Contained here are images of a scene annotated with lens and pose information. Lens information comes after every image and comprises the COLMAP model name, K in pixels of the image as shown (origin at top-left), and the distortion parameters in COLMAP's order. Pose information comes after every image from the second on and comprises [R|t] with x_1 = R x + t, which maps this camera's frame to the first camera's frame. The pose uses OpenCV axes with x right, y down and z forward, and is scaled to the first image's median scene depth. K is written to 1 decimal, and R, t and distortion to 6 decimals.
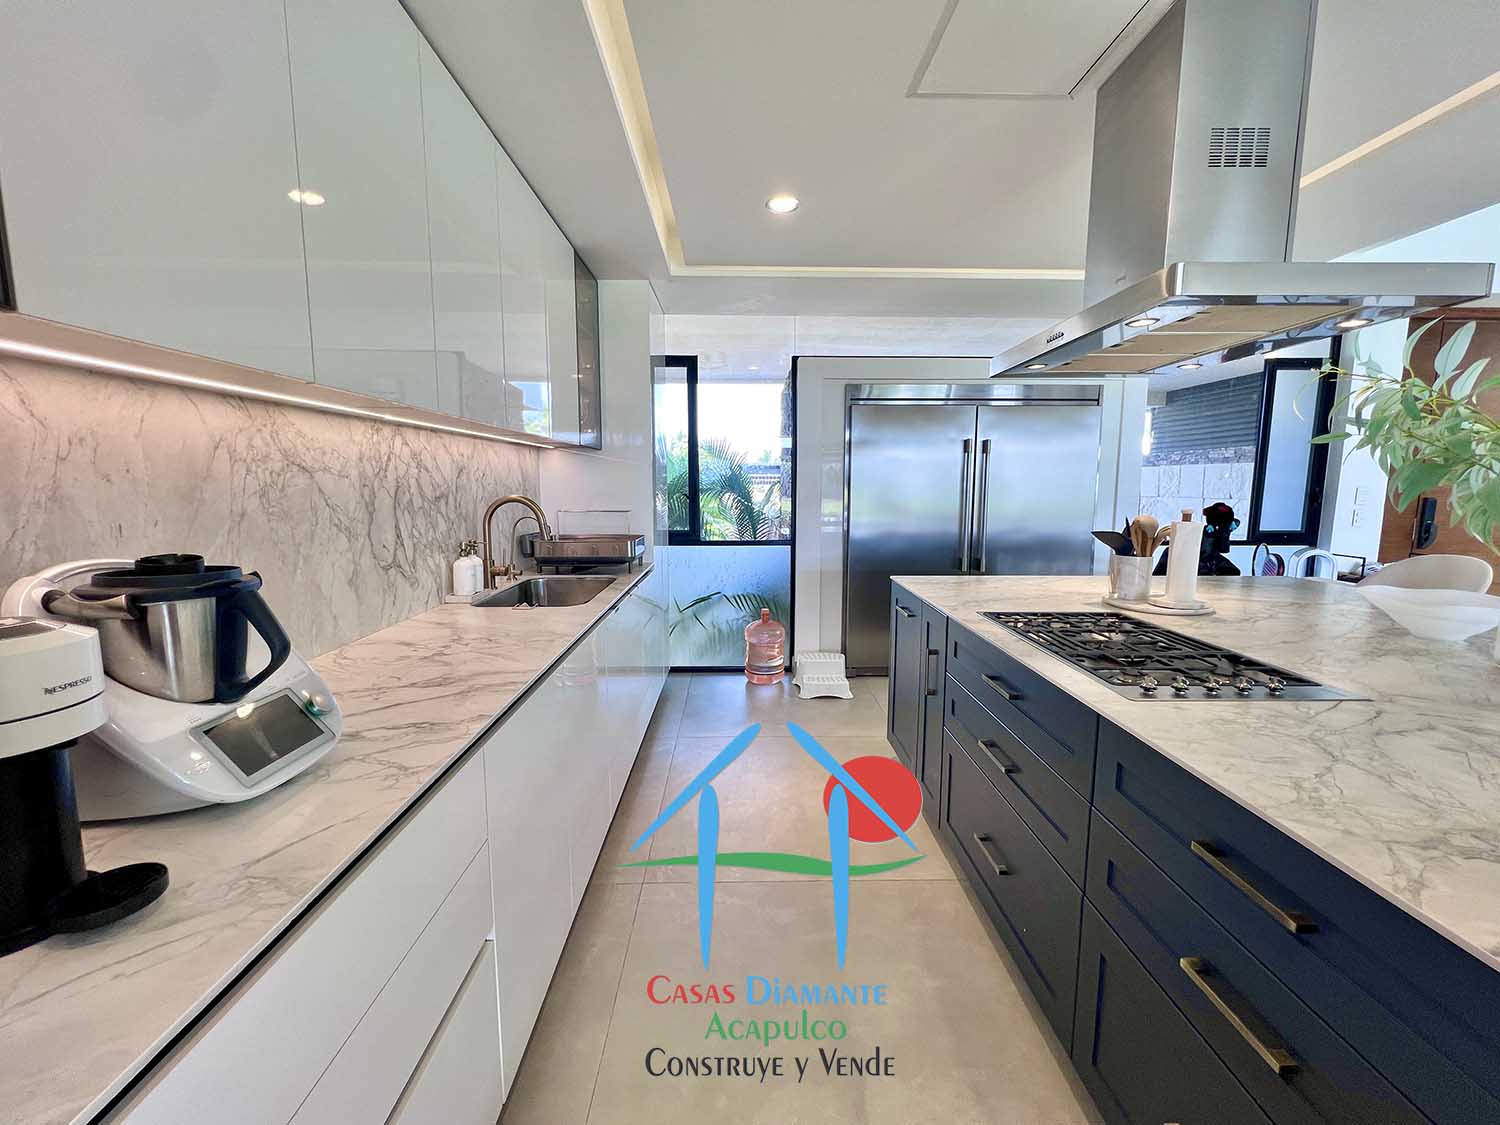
lens RADIAL K [[614.5, 0, 746.3], [0, 614.5, 560.5], [0, 0, 1]] dist [-0.000892, -0.000159]
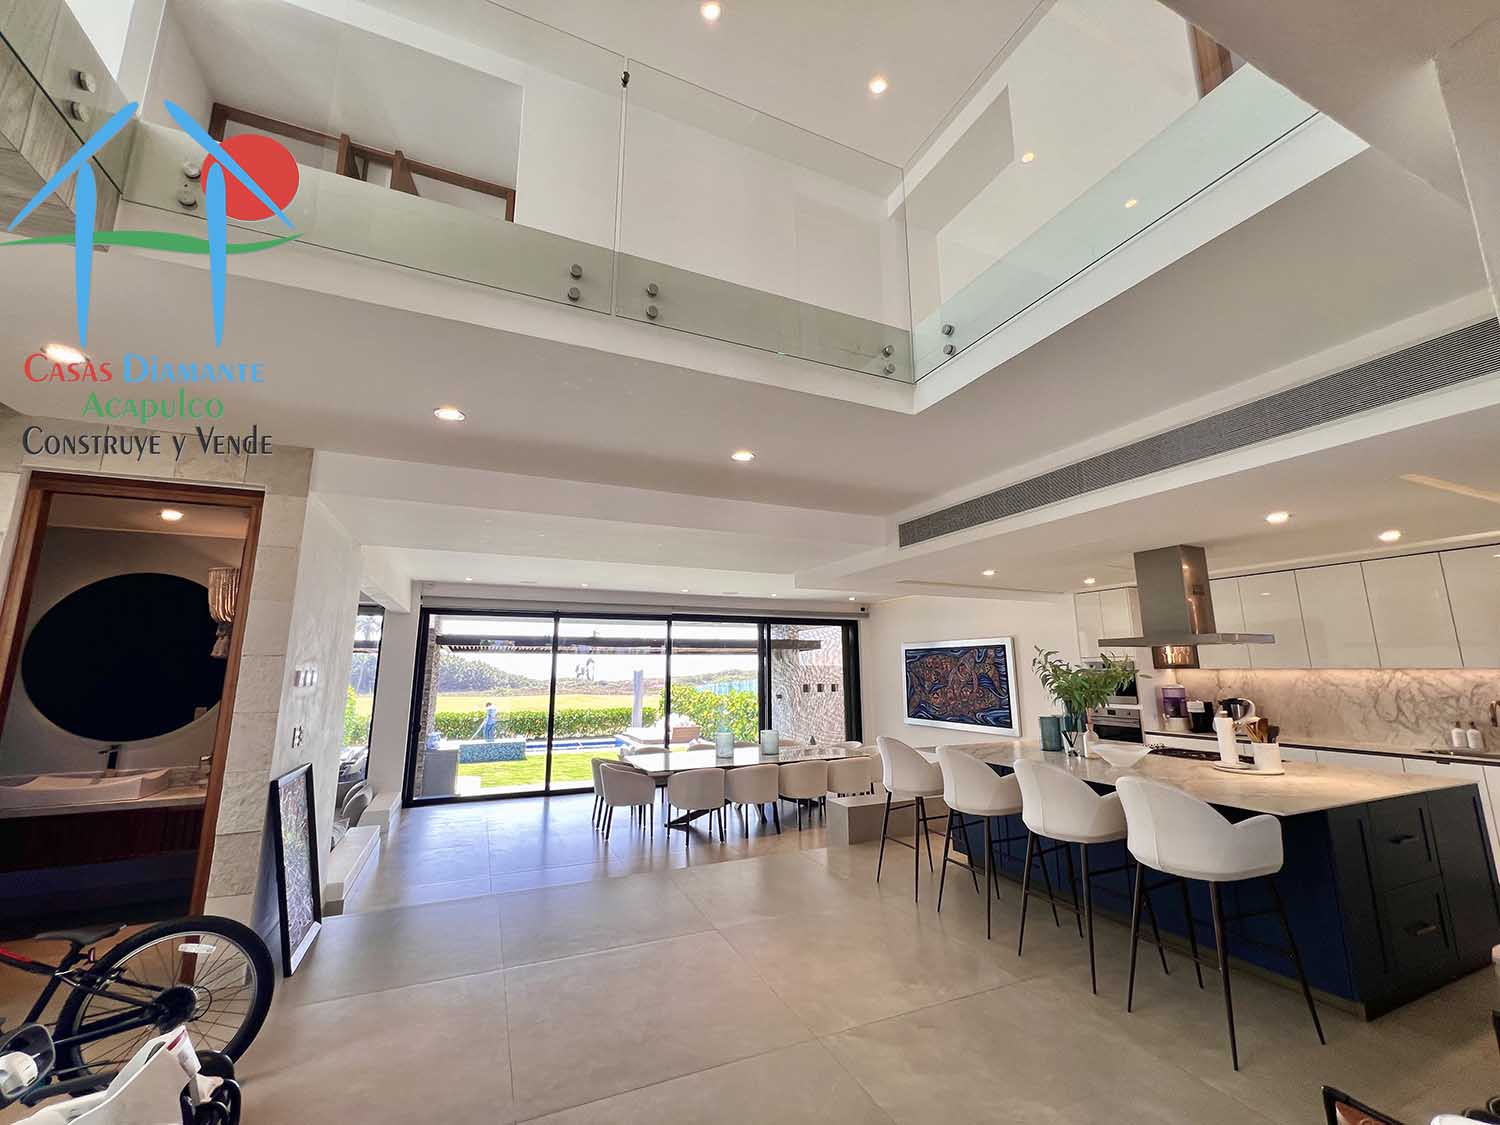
lens RADIAL K [[598.7, 0, 745.4], [0, 598.7, 562.6], [0, 0, 1]] dist [0.003939, 0.000093]
pose [[-0.919823, -0.071401, -0.385781, 3.062179], [-0.051137, 0.996731, -0.062551, -0.370445], [0.388986, -0.037809, -0.920467, 2.335370]]
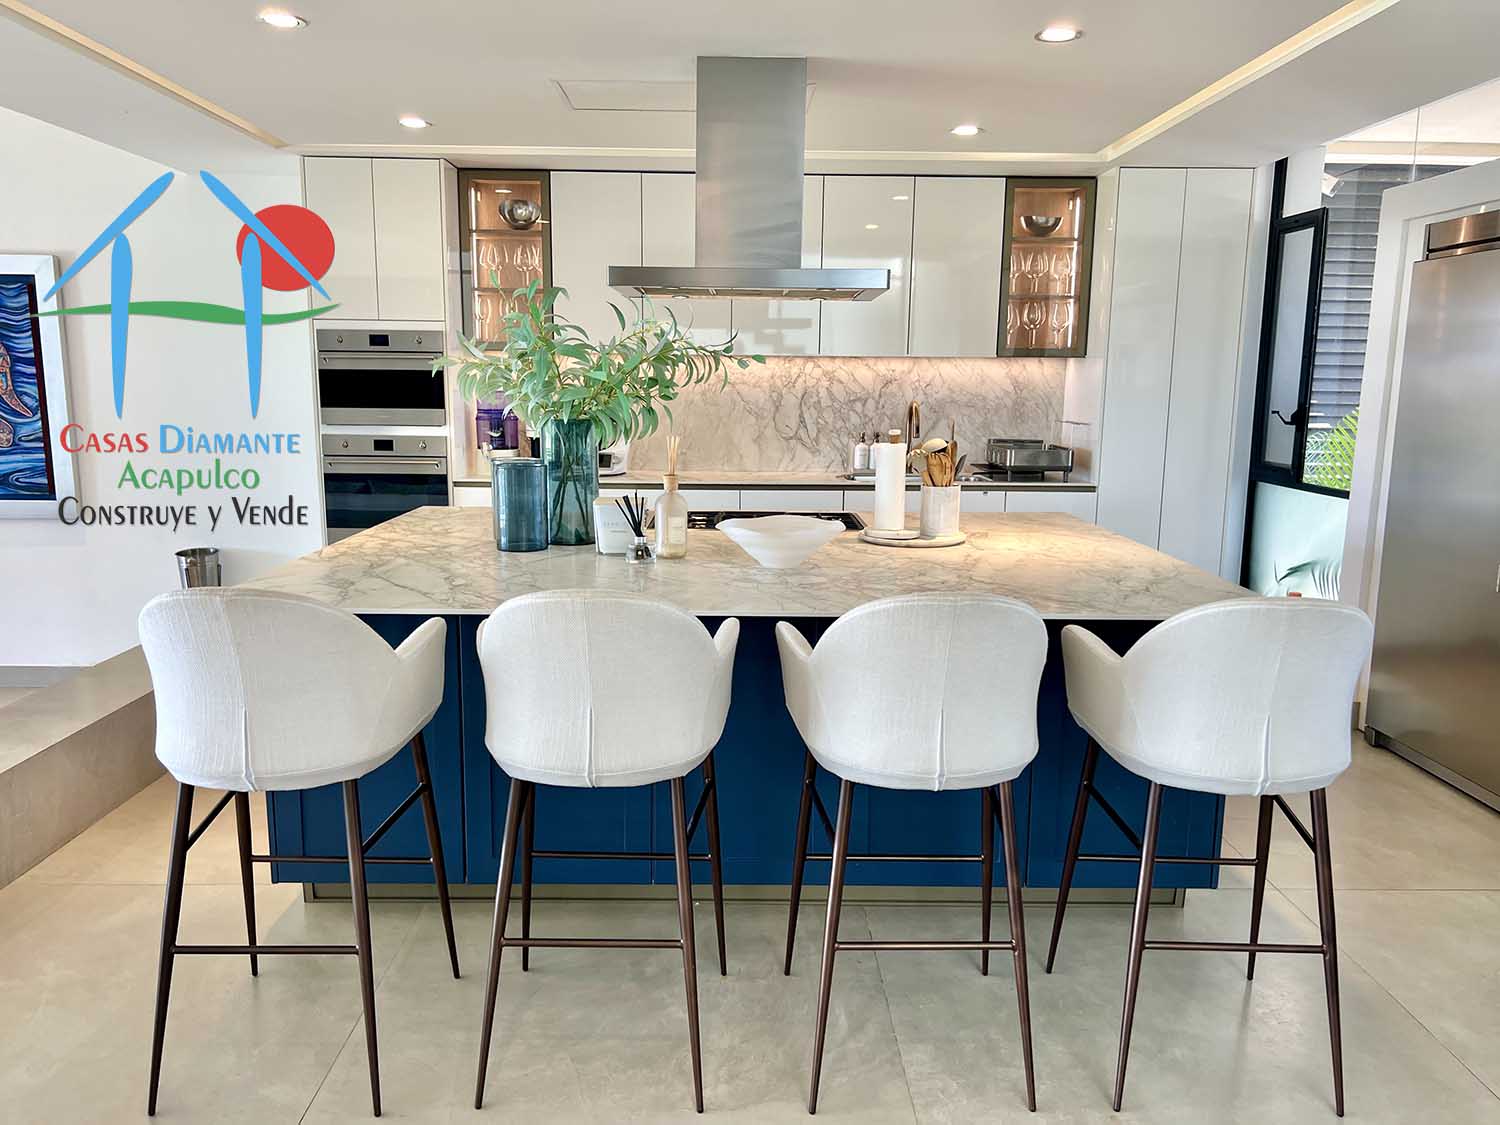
lens RADIAL K [[1111.7, 0, 750.0], [0, 1111.7, 562.5], [0, 0, 1]] dist [0.084704, -0.086491]
pose [[-0.010409, 0.162786, -0.986606, 2.610225], [-0.139552, 0.976768, 0.162635, -0.143682], [0.990160, 0.139376, 0.012550, 0.891949]]
